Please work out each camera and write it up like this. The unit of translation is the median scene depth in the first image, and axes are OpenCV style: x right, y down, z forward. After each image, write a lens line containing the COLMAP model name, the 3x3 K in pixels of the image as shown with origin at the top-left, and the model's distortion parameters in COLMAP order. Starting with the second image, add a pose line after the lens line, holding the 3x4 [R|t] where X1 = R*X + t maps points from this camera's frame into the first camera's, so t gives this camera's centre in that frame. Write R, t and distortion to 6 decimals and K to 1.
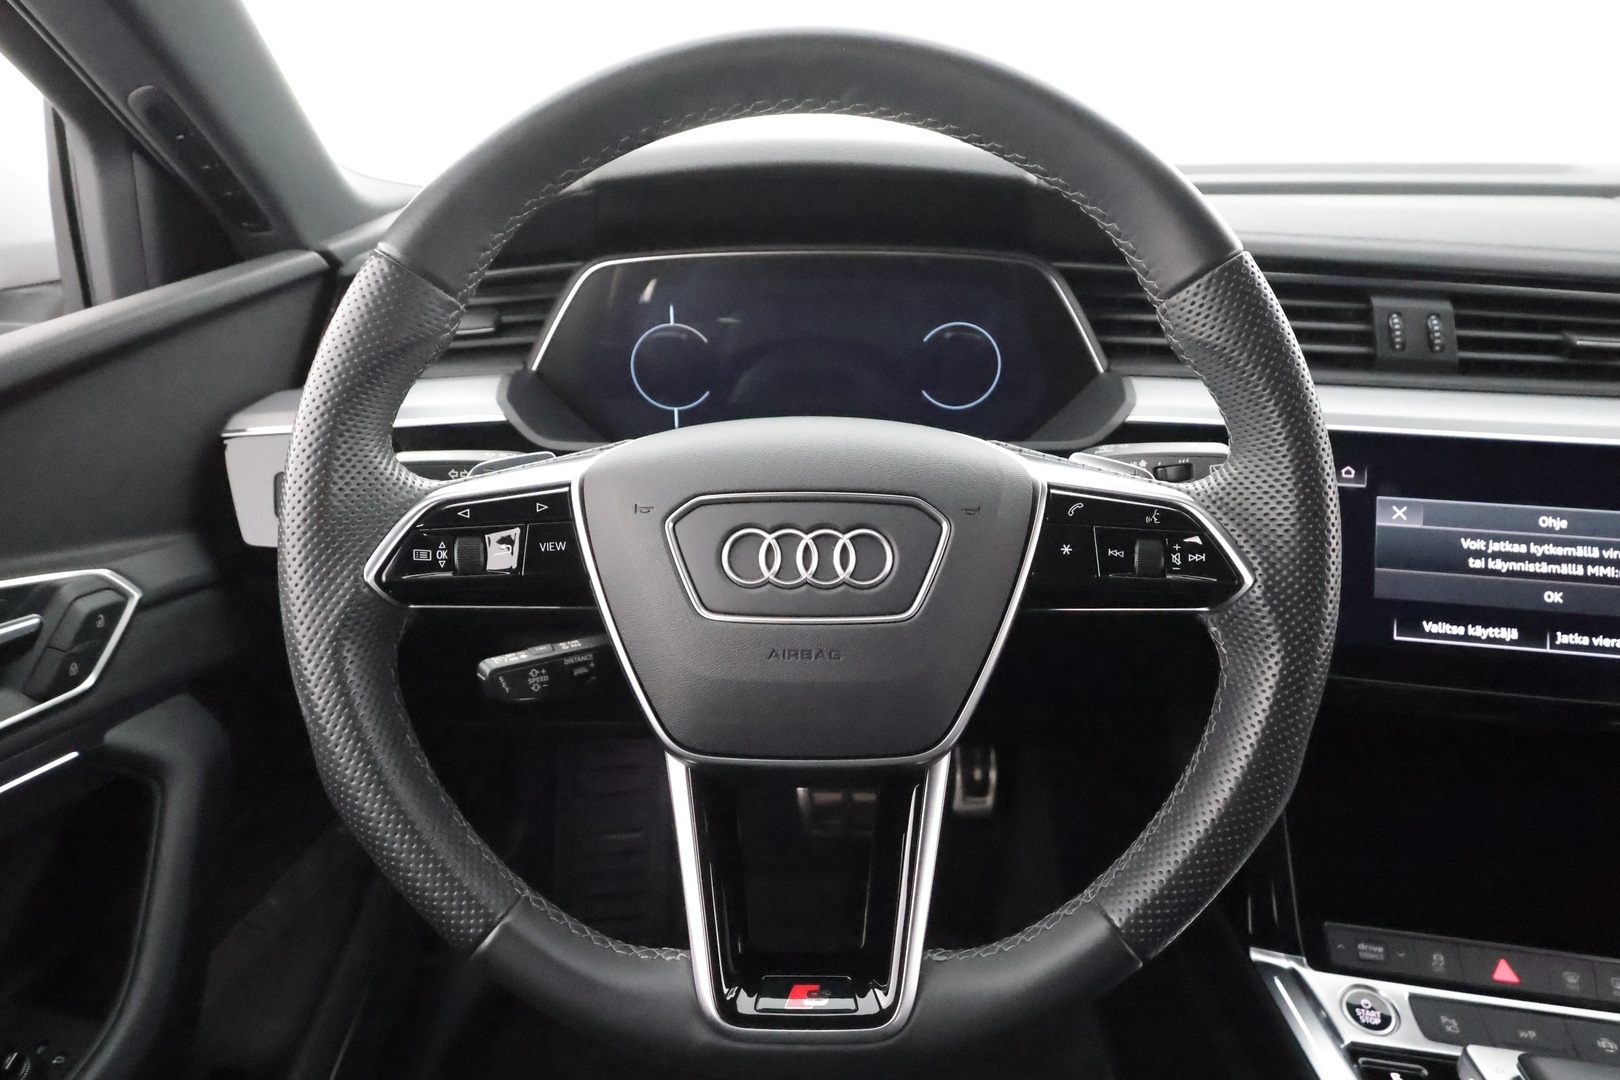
lens RADIAL K [[1073.5, 0, 800.9], [0, 1073.5, 535.7], [0, 0, 1]] dist [0.017074, 0.000239]
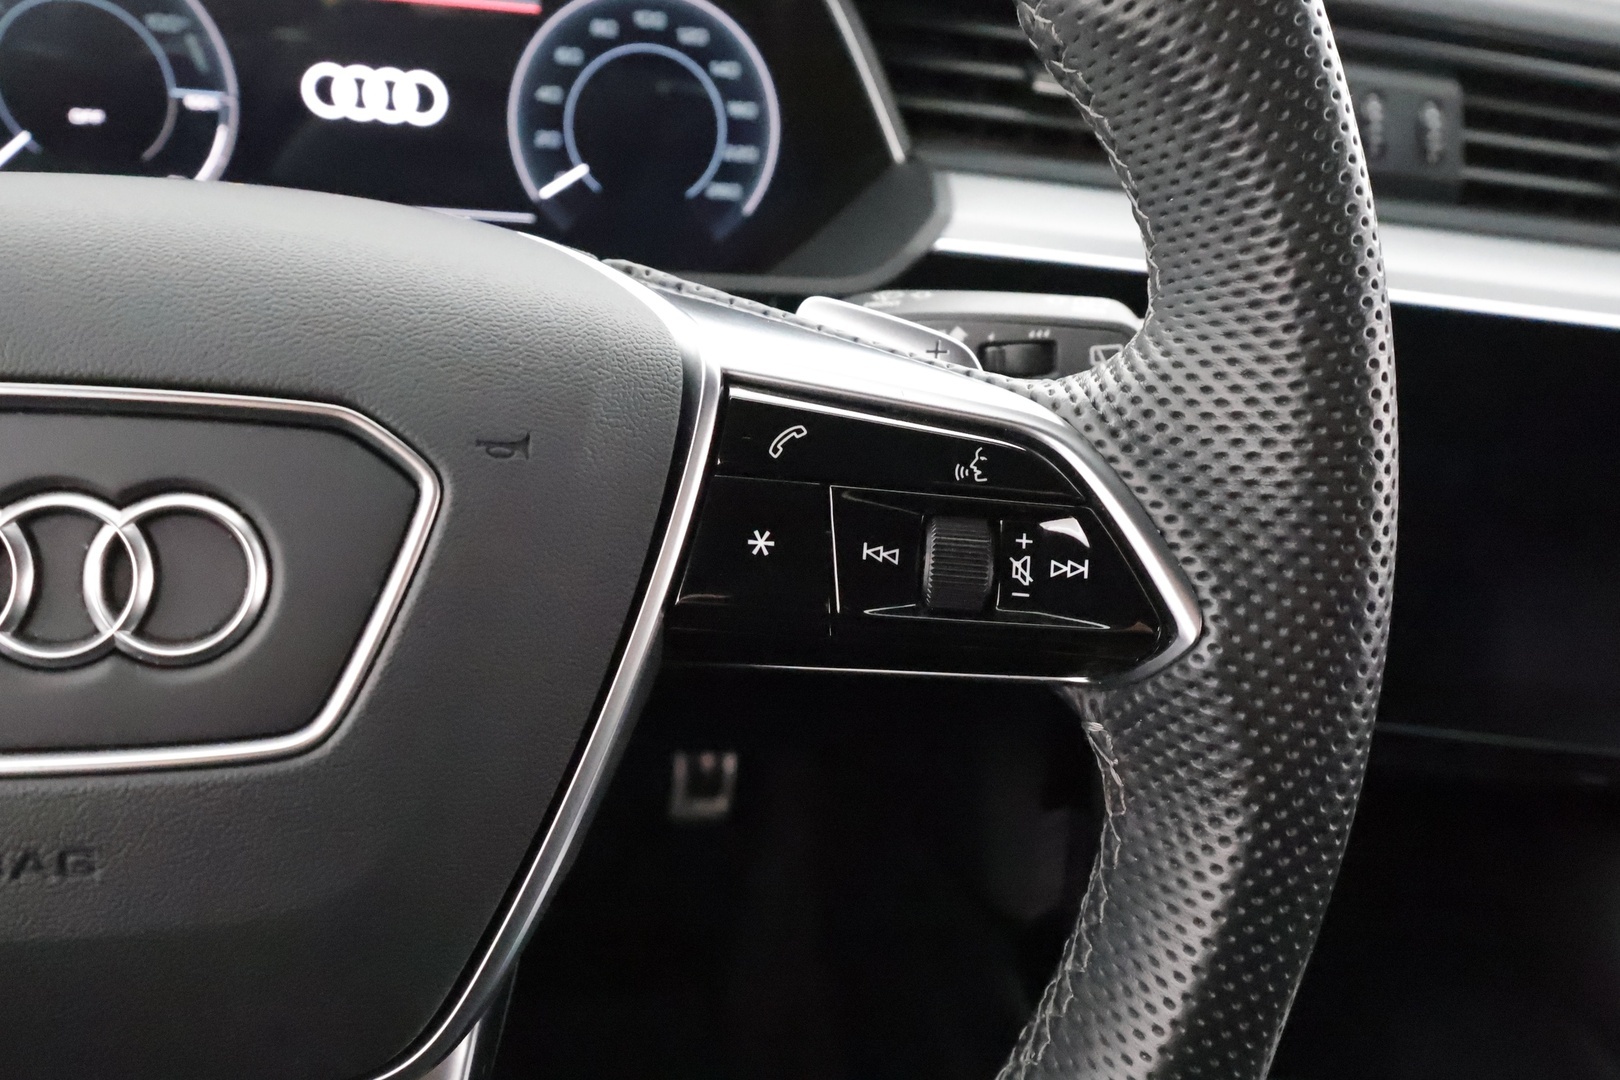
lens RADIAL K [[1301.6, 0, 805.8], [0, 1301.6, 534.8], [0, 0, 1]] dist [0.030892, -0.003225]
pose [[0.980563, 0.006542, 0.196097, 0.168193], [-0.028222, 0.993753, 0.107970, -0.042670], [-0.194166, -0.111406, 0.974622, 0.525421]]
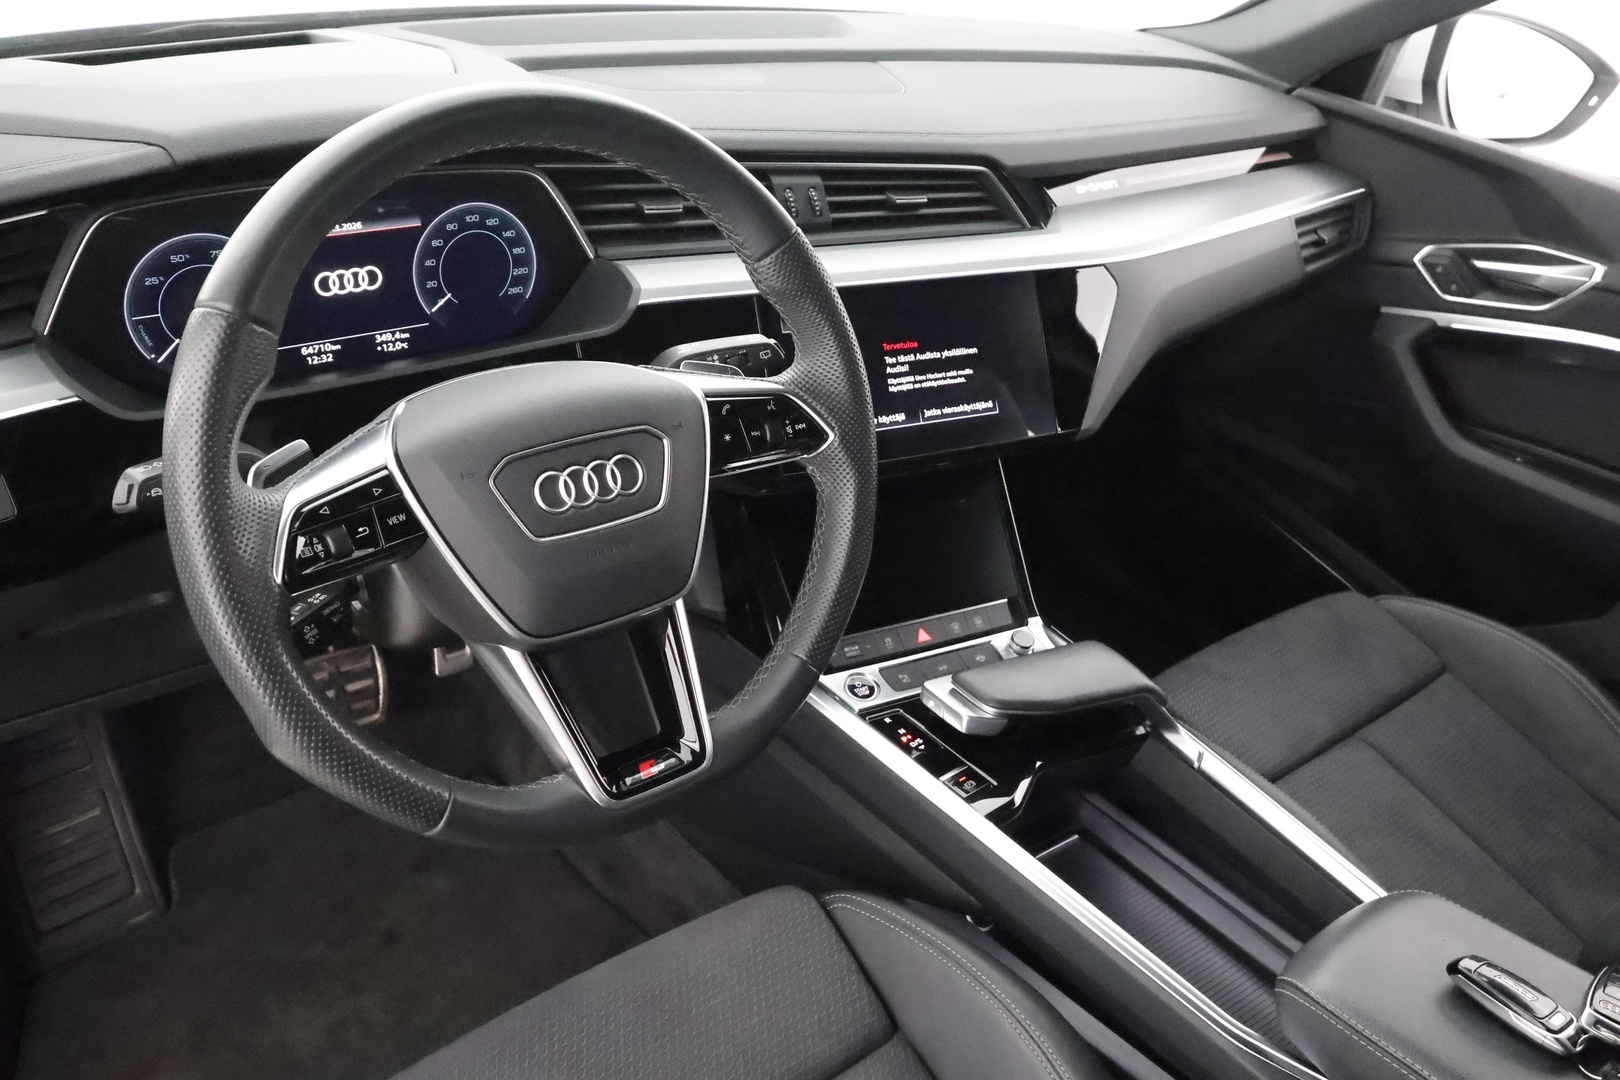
lens RADIAL K [[1354.7, 0, 810.0], [0, 1354.7, 540.0], [0, 0, 1]] dist [0.000786, 0.005985]
pose [[0.778951, -0.252527, 0.573991, -0.783706], [0.150293, 0.963835, 0.220079, -0.248136], [-0.608808, -0.085164, 0.788733, -0.572766]]
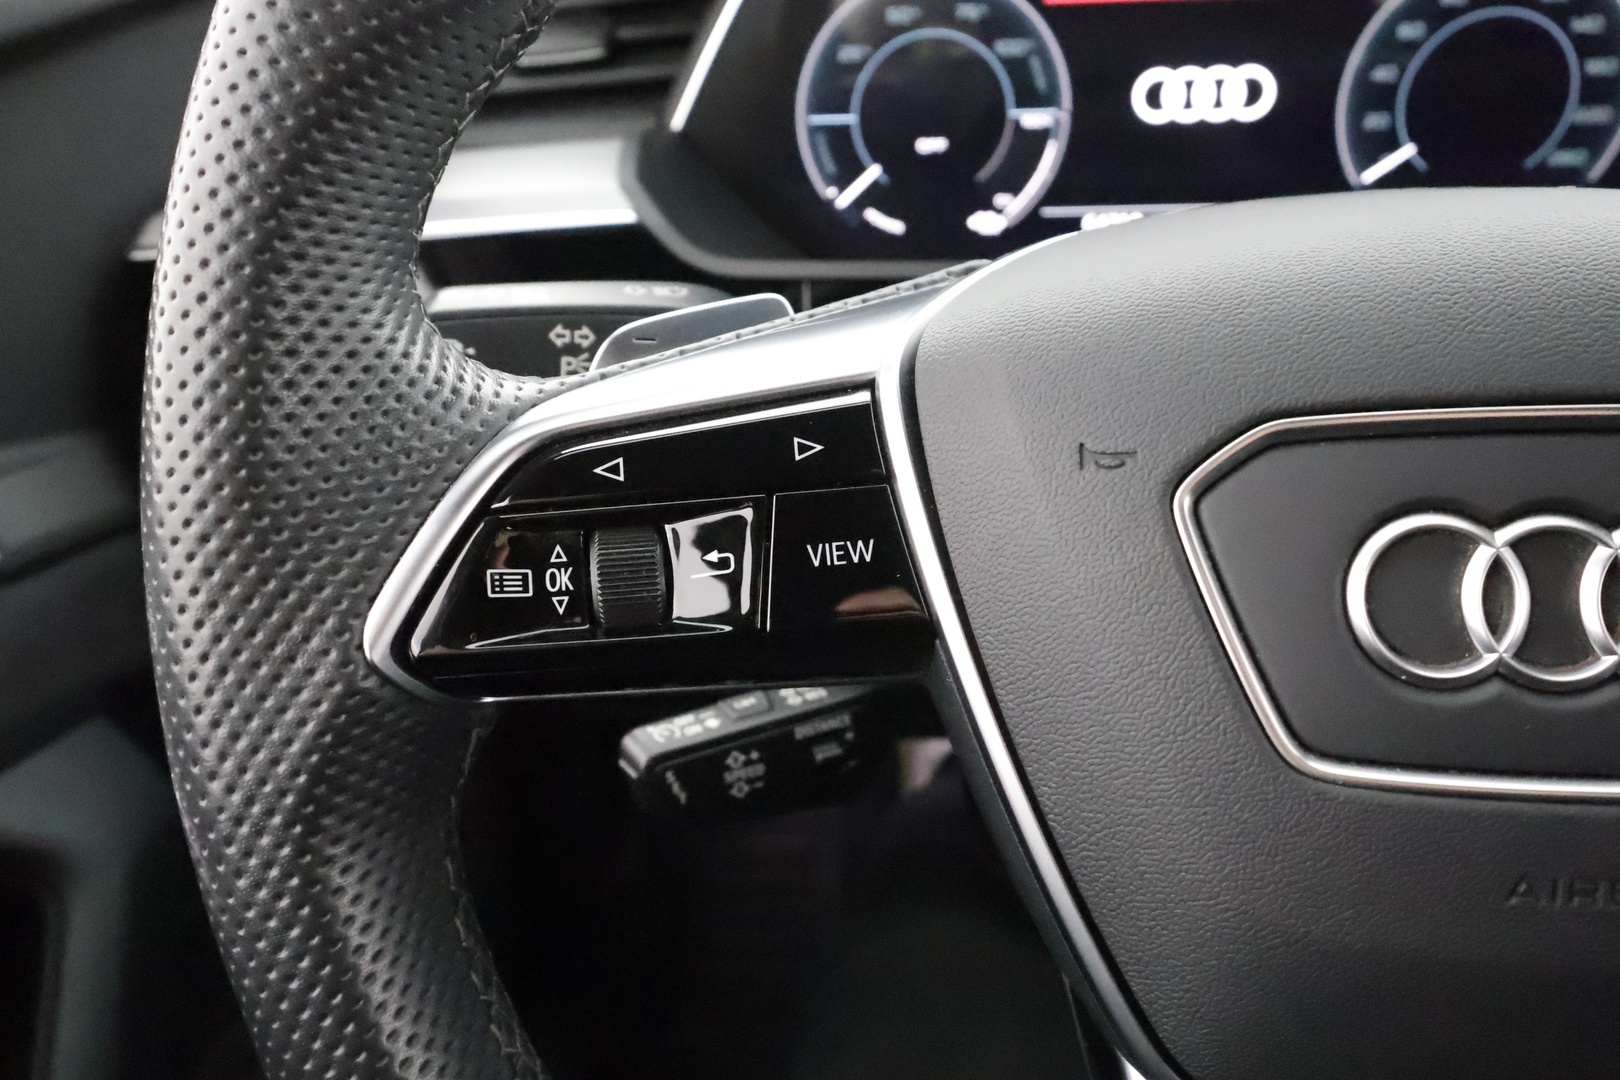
lens RADIAL K [[1327.6, 0, 810.0], [0, 1327.6, 540.0], [0, 0, 1]] dist [-0.002355, 0.007257]
pose [[0.995307, -0.004618, -0.096662, -0.197930], [0.016390, 0.992474, 0.121352, -0.051894], [0.095375, -0.122367, 0.987892, 0.540446]]
